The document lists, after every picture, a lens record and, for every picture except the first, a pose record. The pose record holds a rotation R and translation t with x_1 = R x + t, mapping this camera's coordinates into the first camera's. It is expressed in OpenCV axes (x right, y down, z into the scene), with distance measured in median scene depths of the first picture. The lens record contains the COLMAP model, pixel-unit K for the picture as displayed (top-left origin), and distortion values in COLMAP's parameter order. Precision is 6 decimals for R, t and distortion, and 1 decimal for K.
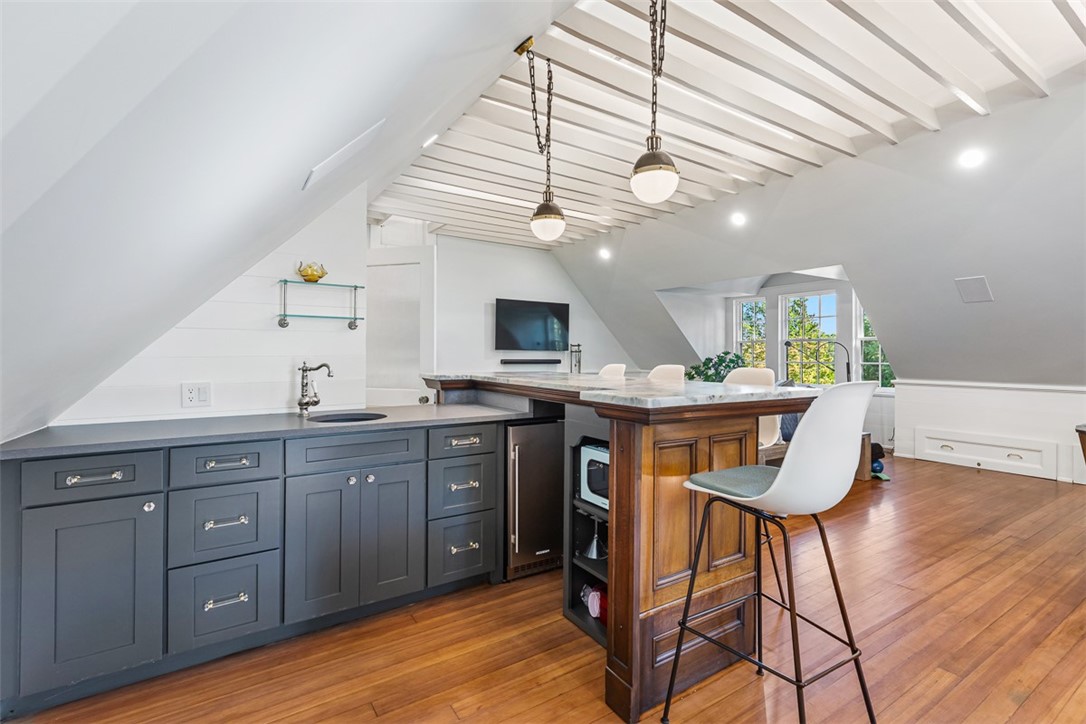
lens RADIAL K [[486.7, 0, 544.6], [0, 486.7, 366.3], [0, 0, 1]] dist [0.002951, 0.000524]
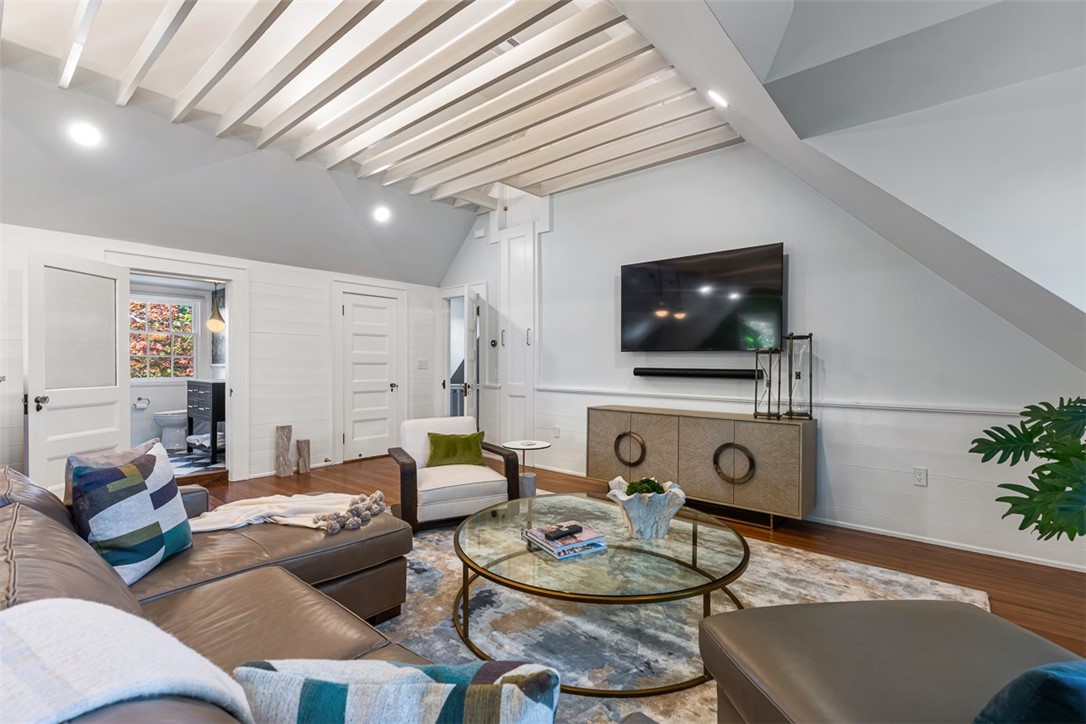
lens RADIAL K [[486.7, 0, 544.6], [0, 486.7, 366.3], [0, 0, 1]] dist [0.002951, 0.000524]
pose [[0.307297, 0.004187, -0.951605, 0.439232], [-0.013893, 0.999903, -0.000087, -0.014309], [0.951512, 0.013248, 0.307325, 0.712614]]
